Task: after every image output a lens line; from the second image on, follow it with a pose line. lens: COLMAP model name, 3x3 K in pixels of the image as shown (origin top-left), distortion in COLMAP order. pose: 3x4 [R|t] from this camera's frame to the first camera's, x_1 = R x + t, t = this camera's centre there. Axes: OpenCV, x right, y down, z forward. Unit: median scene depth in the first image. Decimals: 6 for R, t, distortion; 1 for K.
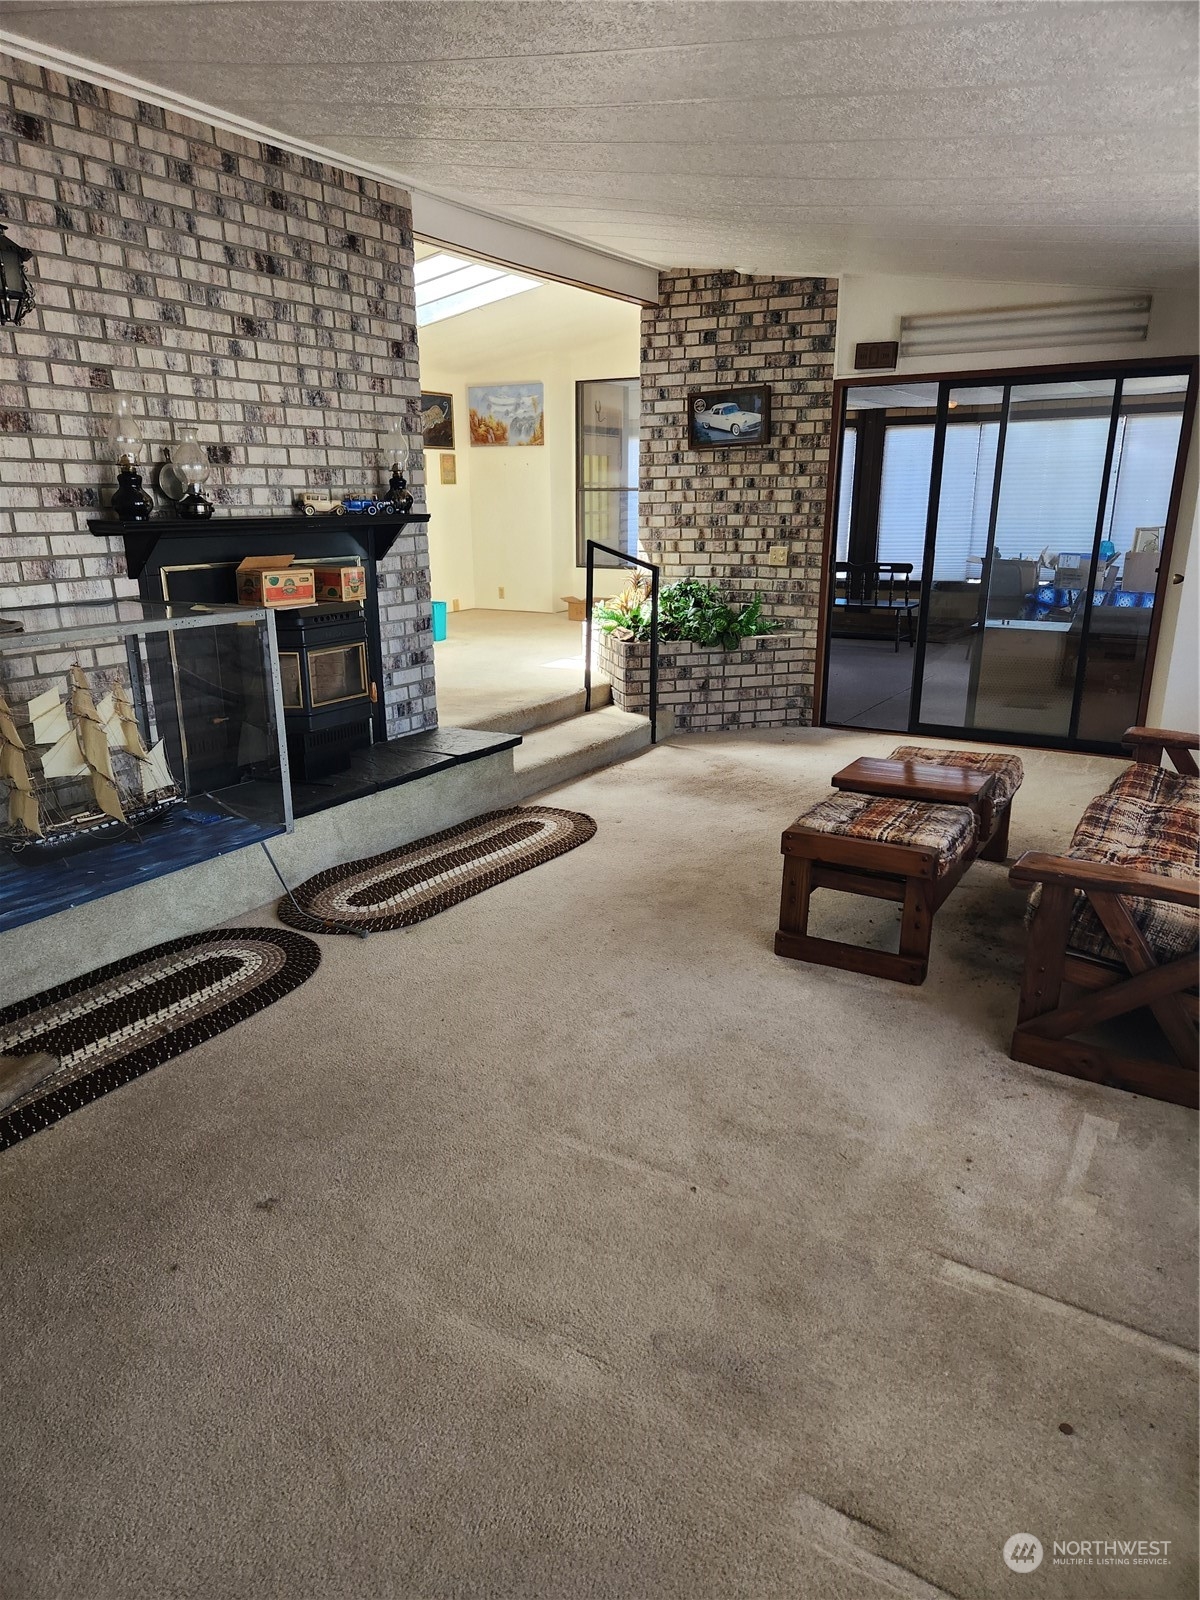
lens RADIAL K [[1078.8, 0, 597.4], [0, 1078.8, 807.2], [0, 0, 1]] dist [0.042053, -0.041794]
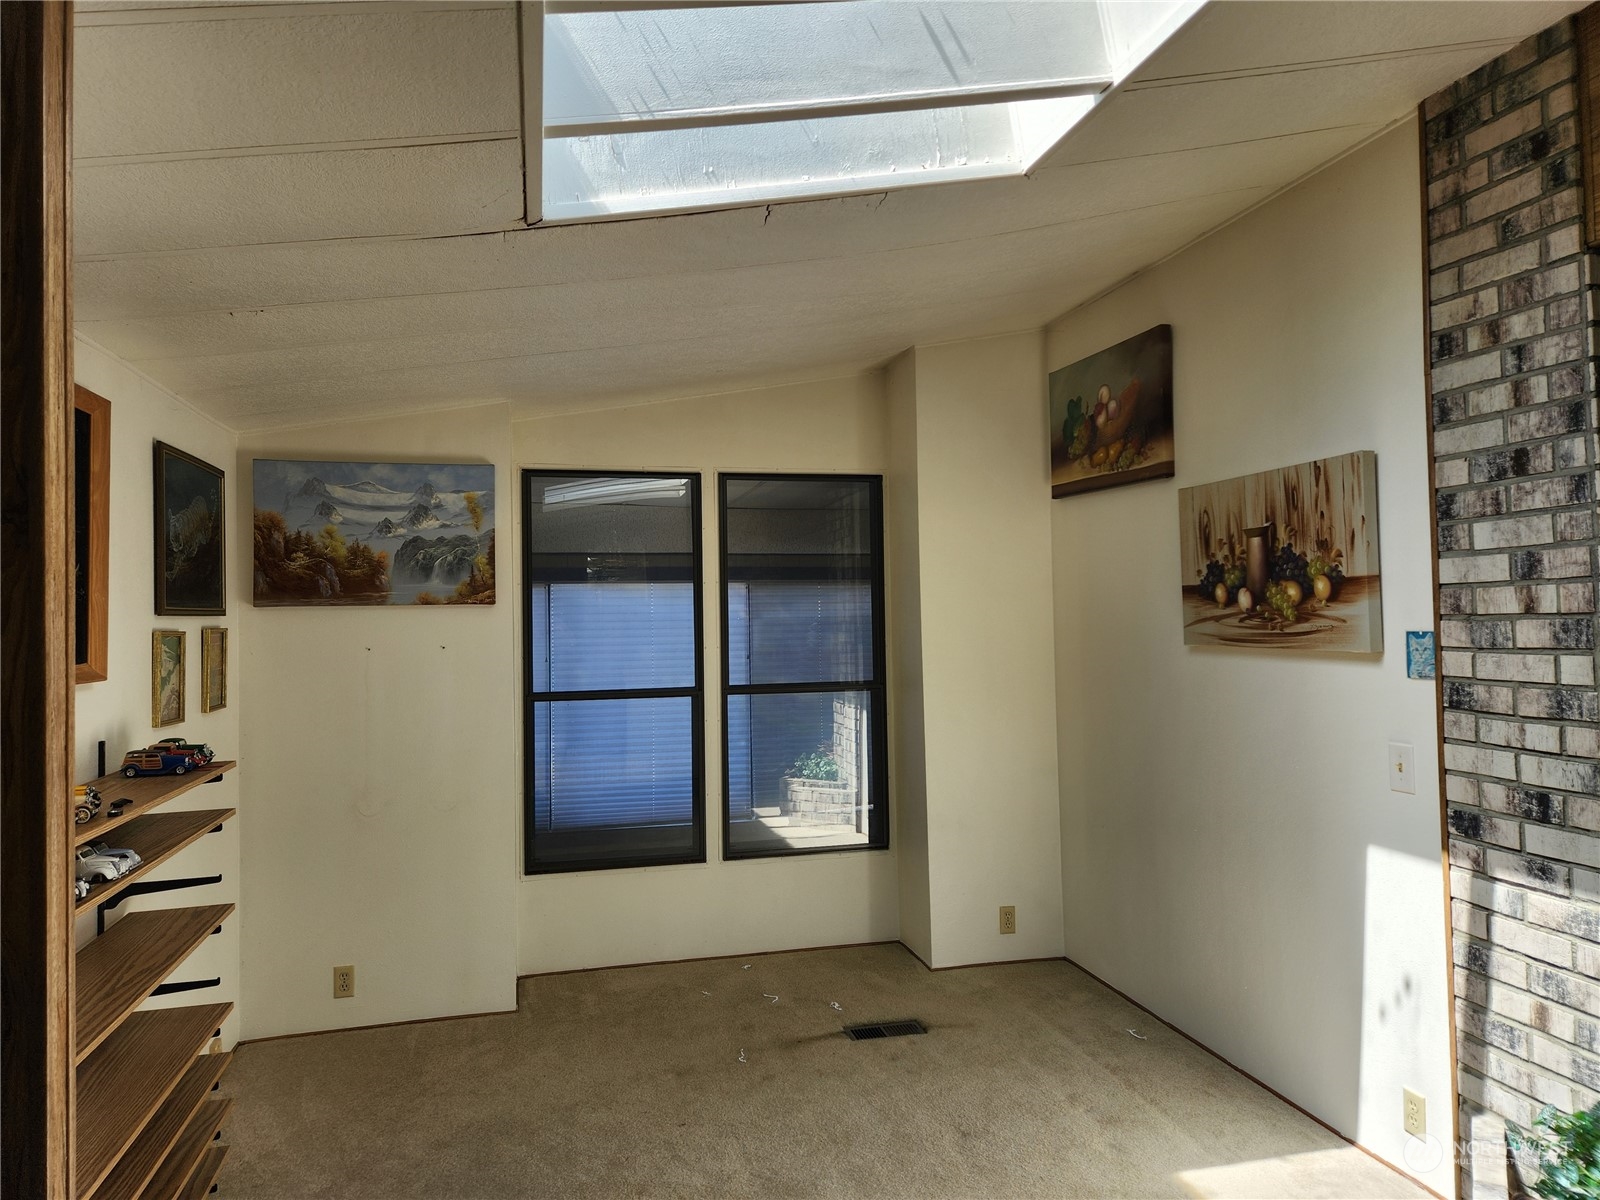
lens RADIAL K [[1078.8, 0, 799.8], [0, 1078.8, 597.1], [0, 0, 1]] dist [0.042053, -0.041794]
pose [[0.706448, 0.008174, 0.707718, -0.511523], [0.212282, 0.951450, -0.222890, -0.432138], [-0.675180, 0.307696, 0.670414, 1.265896]]
